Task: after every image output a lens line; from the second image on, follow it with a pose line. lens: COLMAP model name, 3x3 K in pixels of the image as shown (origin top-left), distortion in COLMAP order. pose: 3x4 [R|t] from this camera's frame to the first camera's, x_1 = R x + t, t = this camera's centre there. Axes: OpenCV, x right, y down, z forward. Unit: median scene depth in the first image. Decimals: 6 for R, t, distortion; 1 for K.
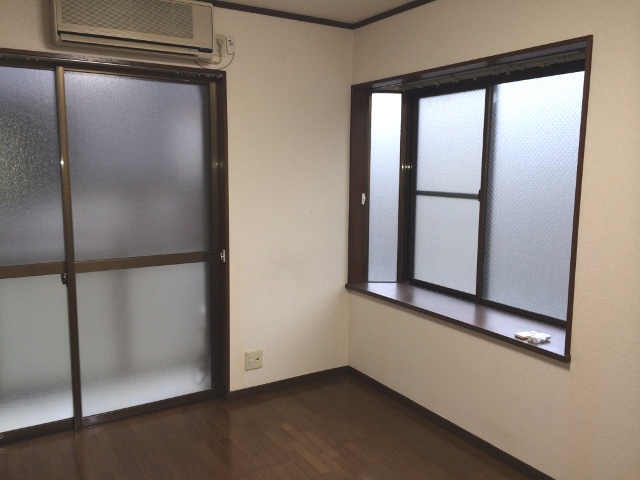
lens RADIAL K [[547.9, 0, 321.6], [0, 547.9, 238.1], [0, 0, 1]] dist [0.085446, -0.134248]
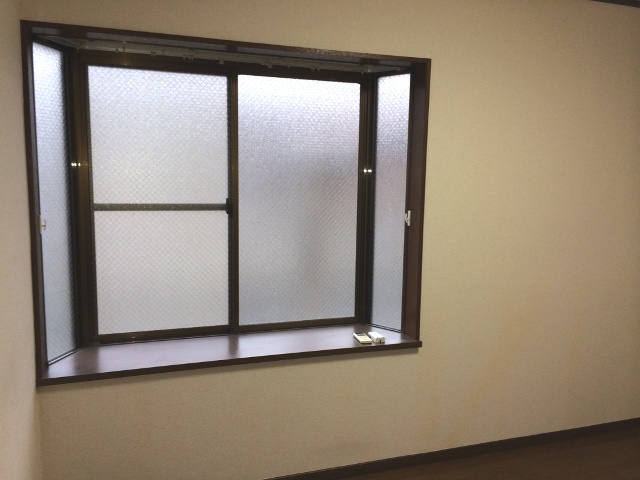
lens RADIAL K [[547.9, 0, 321.6], [0, 547.9, 238.1], [0, 0, 1]] dist [0.085446, -0.134248]
pose [[0.233152, -0.125797, 0.964269, -0.416624], [0.106672, 0.988922, 0.103221, -0.085080], [-0.966572, 0.078794, 0.243988, 0.570328]]
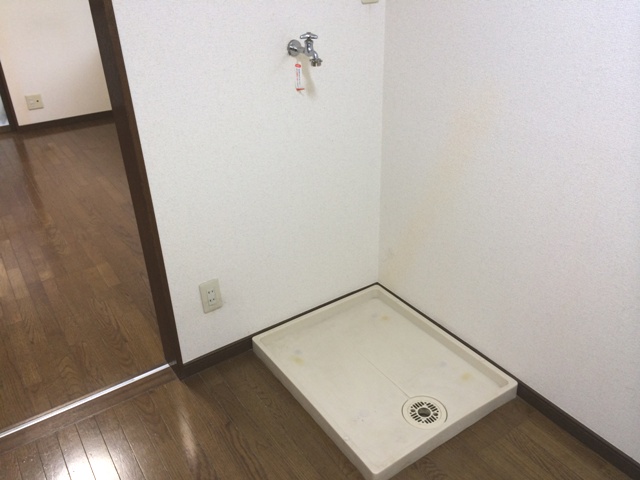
lens RADIAL K [[547.9, 0, 321.6], [0, 547.9, 238.1], [0, 0, 1]] dist [0.085446, -0.134248]
pose [[0.998587, -0.053092, 0.002263, 1.012143], [0.048937, 0.935372, 0.350262, 0.180069], [-0.020712, -0.349657, 0.936649, -0.680276]]
